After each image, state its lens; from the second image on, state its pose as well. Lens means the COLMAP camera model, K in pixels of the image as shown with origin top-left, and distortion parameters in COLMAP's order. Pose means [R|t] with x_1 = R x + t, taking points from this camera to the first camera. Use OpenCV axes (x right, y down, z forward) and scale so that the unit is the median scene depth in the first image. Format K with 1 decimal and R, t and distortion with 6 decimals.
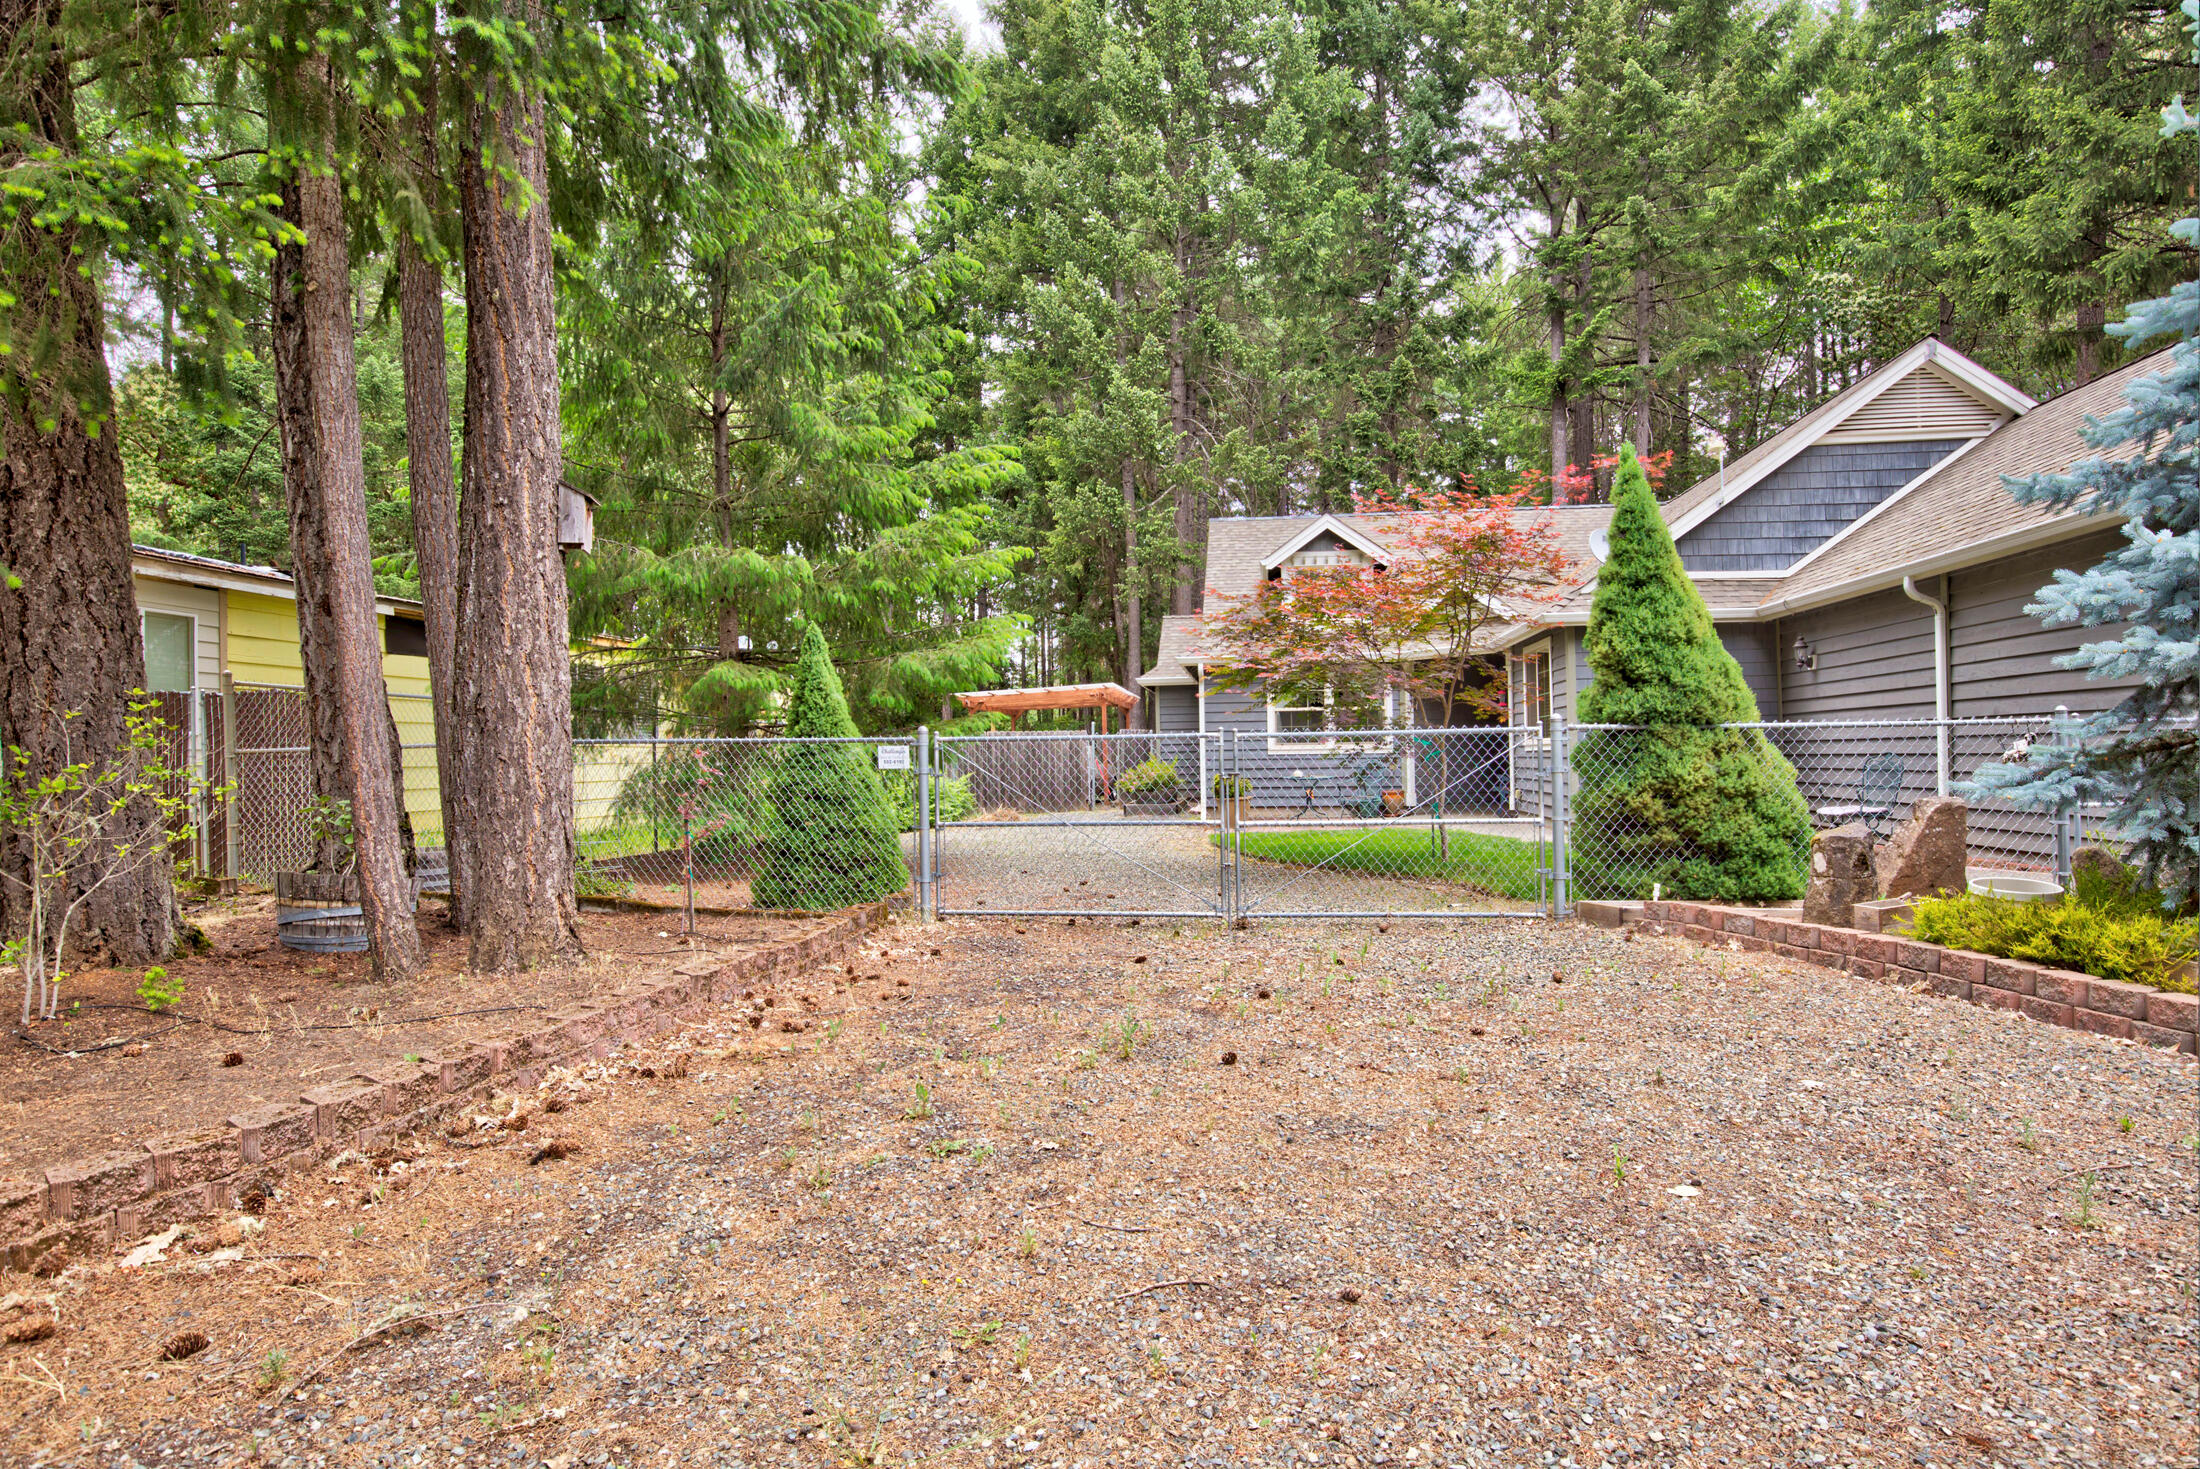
lens RADIAL K [[1300.1, 0, 1101.9], [0, 1300.1, 778.2], [0, 0, 1]] dist [-0.027780, 0.001211]
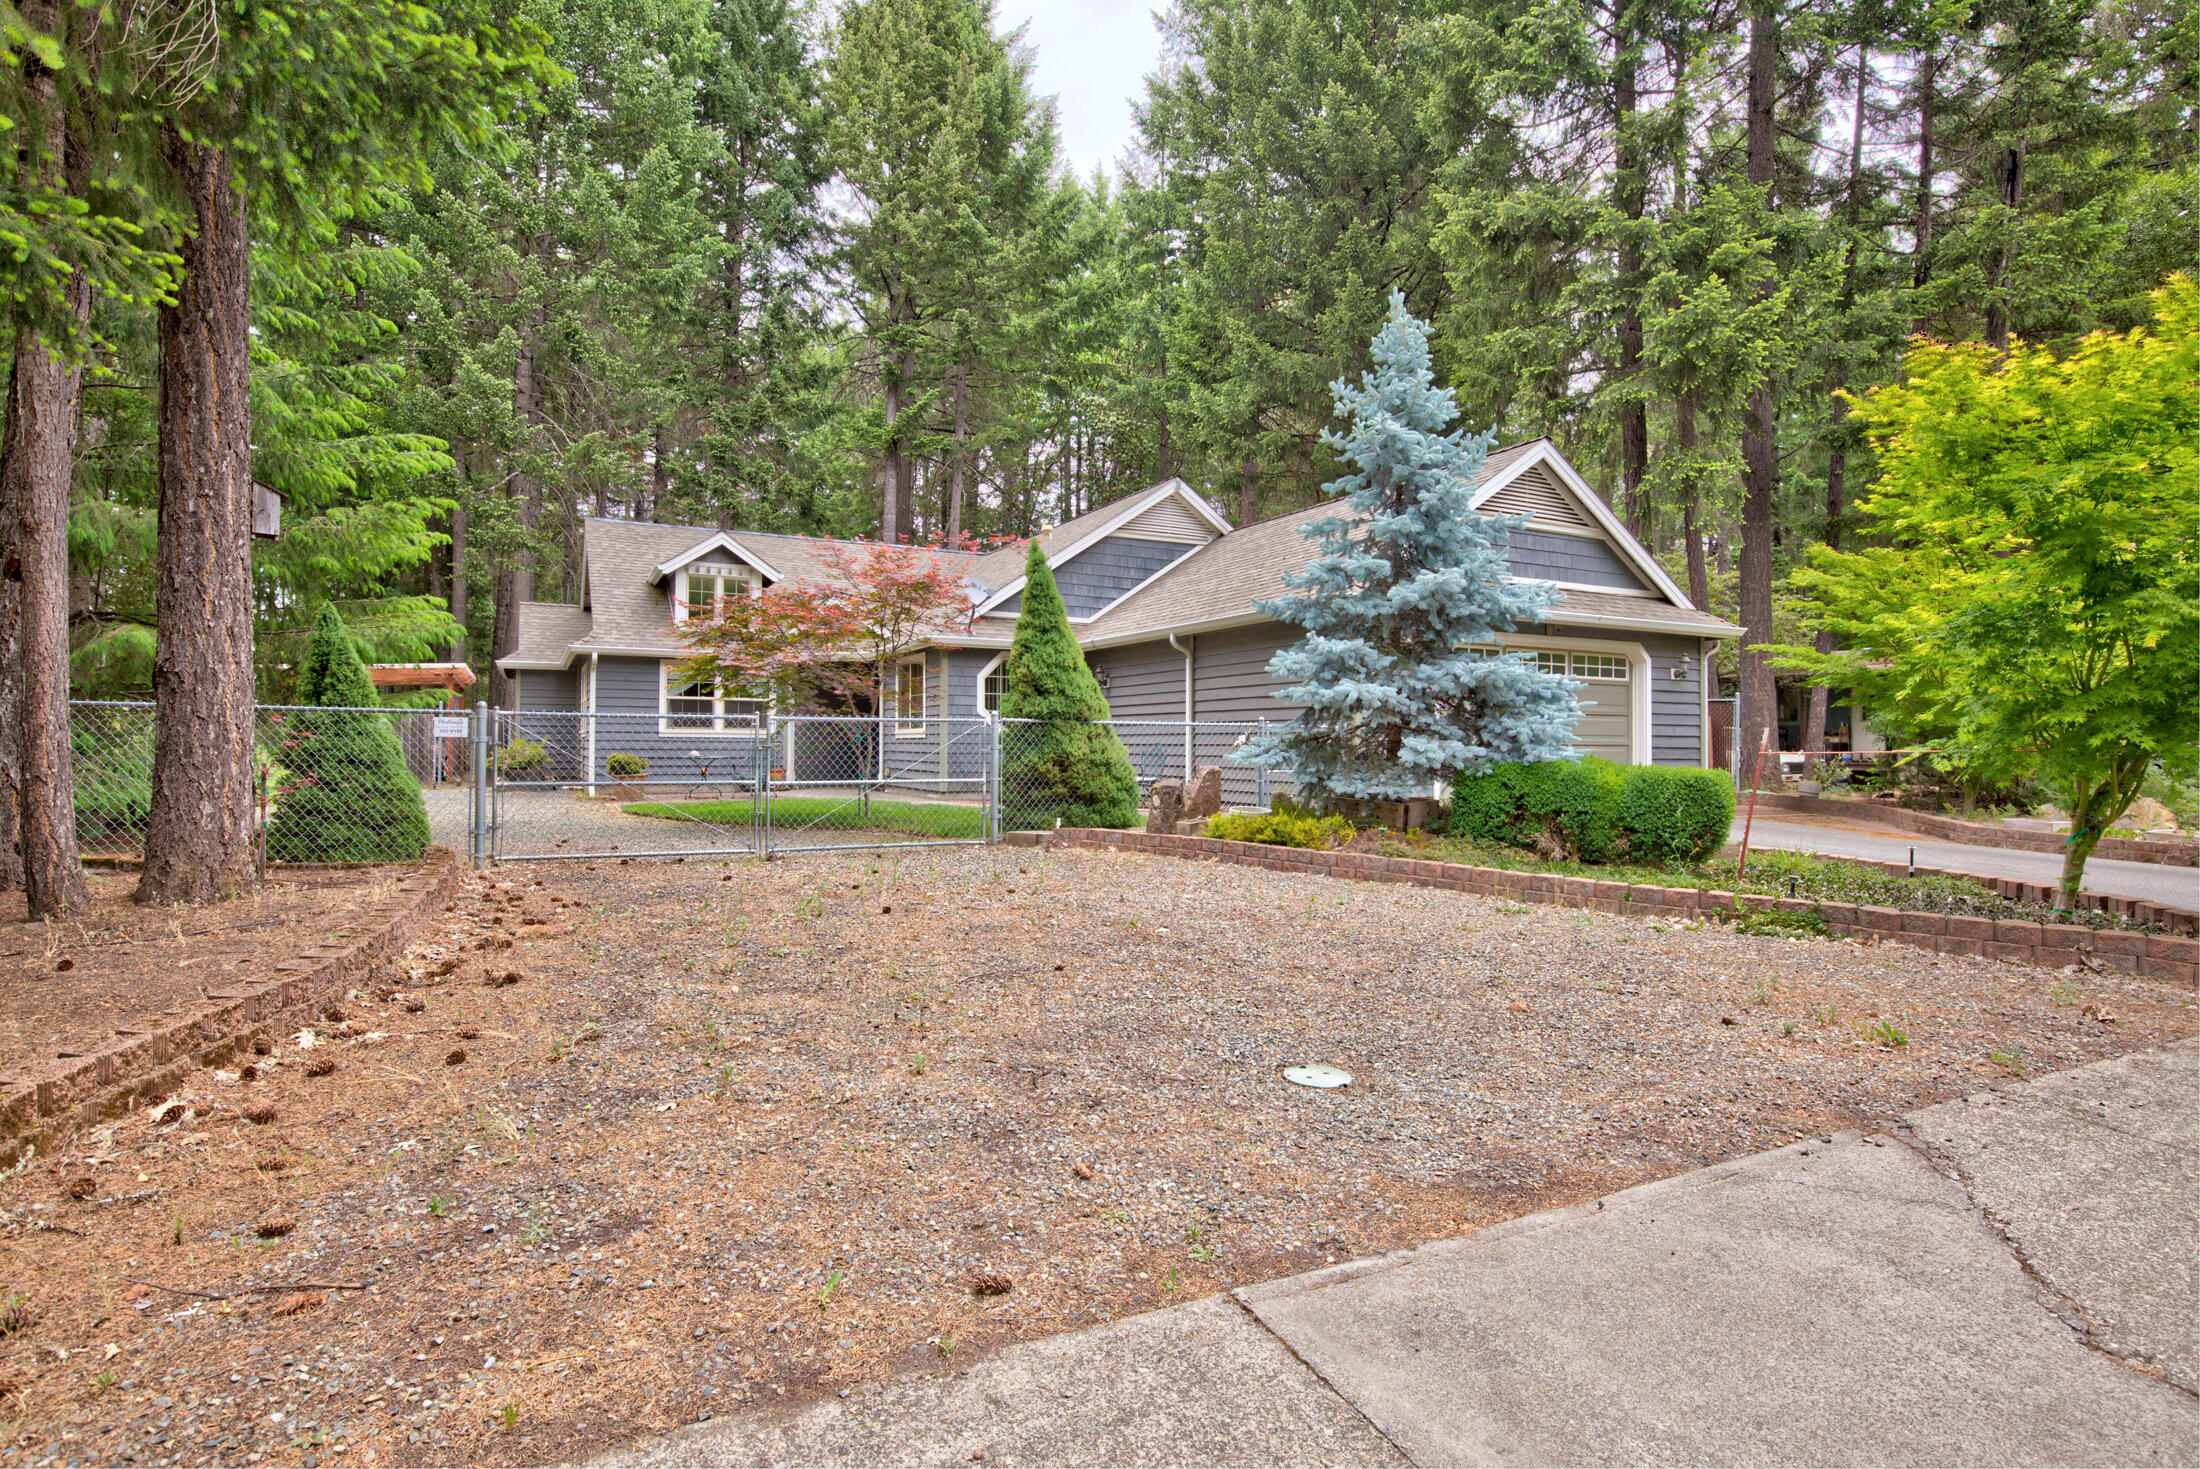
lens RADIAL K [[1300.1, 0, 1101.9], [0, 1300.1, 778.2], [0, 0, 1]] dist [-0.027780, 0.001211]
pose [[0.836941, 0.009464, 0.547211, -0.337302], [-0.012512, 0.999920, 0.001843, 0.022438], [-0.547150, -0.008389, 0.836993, -0.317180]]
